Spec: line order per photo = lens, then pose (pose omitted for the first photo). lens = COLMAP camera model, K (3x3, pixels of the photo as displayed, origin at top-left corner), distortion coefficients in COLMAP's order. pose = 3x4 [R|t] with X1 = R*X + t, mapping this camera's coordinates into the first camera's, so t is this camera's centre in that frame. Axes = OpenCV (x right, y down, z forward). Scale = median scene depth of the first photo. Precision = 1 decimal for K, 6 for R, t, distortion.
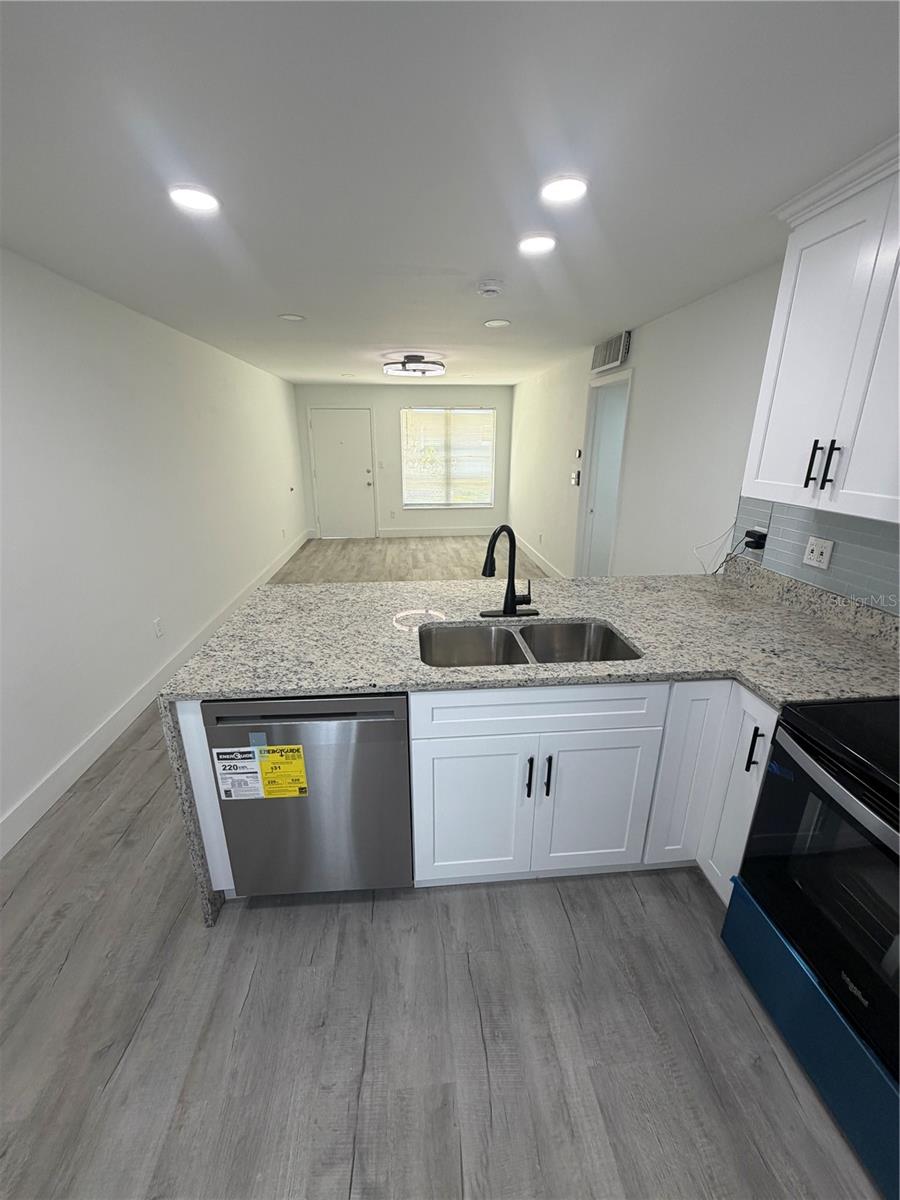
lens RADIAL K [[476.5, 0, 448.4], [0, 476.5, 597.2], [0, 0, 1]] dist [0.000825, 0.000041]
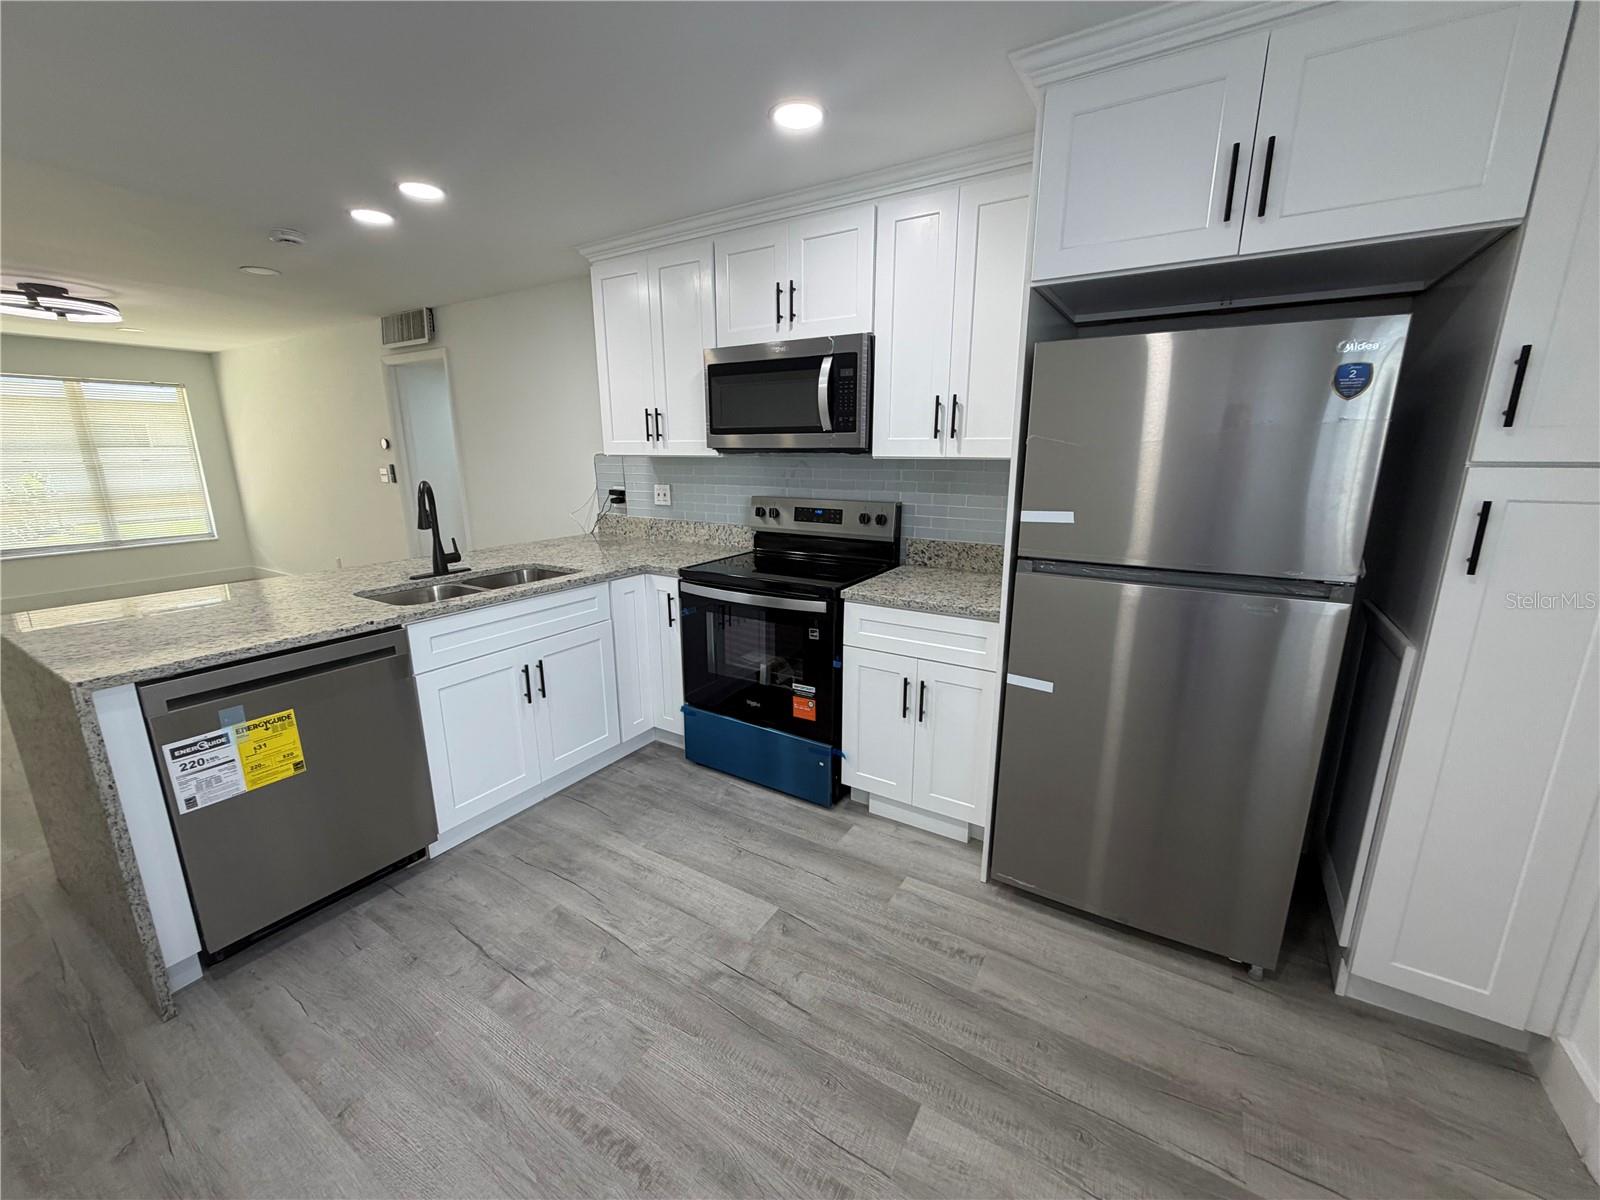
lens RADIAL K [[635.4, 0, 794.8], [0, 635.4, 602.9], [0, 0, 1]] dist [0.000825, 0.000041]
pose [[0.604677, -0.190152, 0.773439, -0.466629], [0.255133, 0.966156, 0.038068, 0.232307], [-0.754502, 0.174311, 0.632726, -0.390248]]
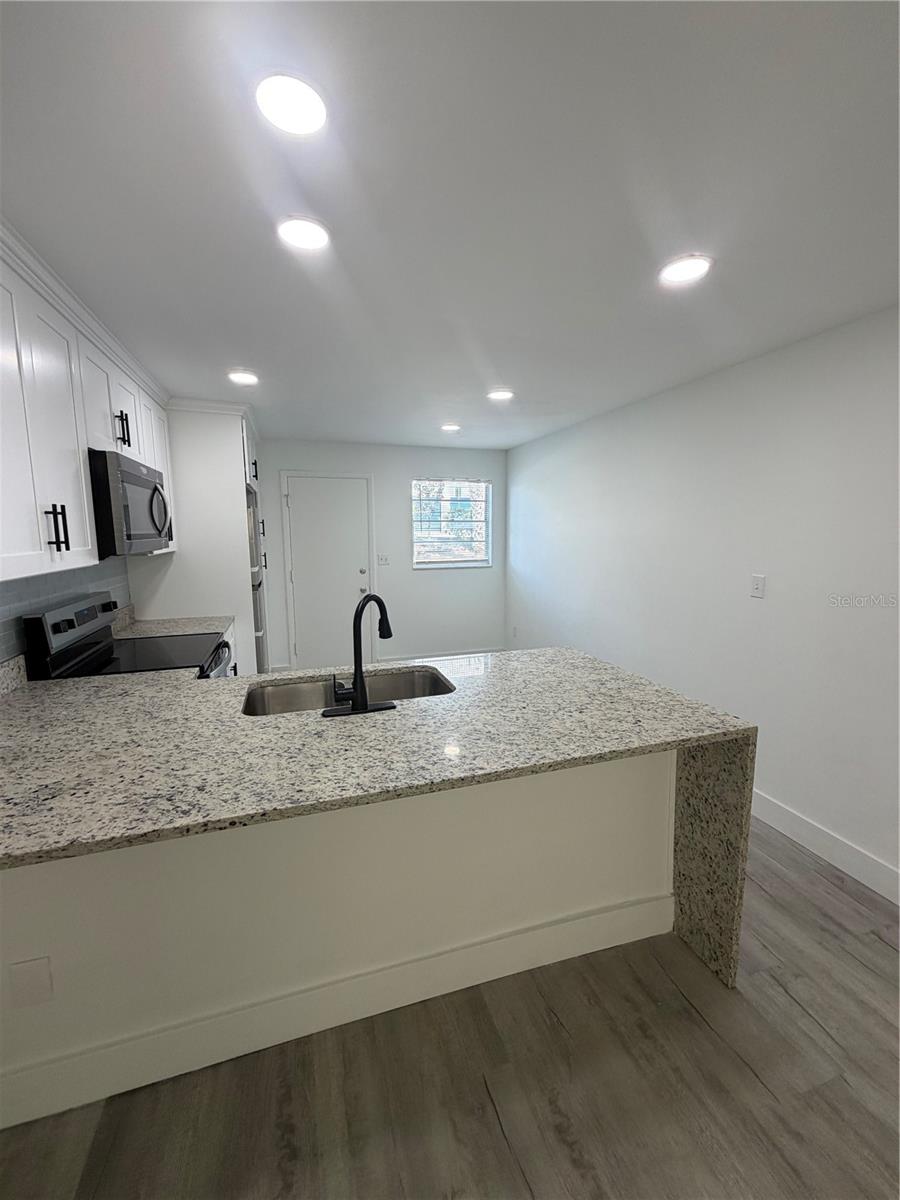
lens RADIAL K [[476.5, 0, 449.1], [0, 476.5, 595.6], [0, 0, 1]] dist [0.000825, 0.000041]
pose [[-0.975212, 0.035109, -0.218472, 0.147941], [-0.066555, 0.895071, 0.440929, -0.499629], [0.211028, 0.444540, -0.870547, 1.625032]]
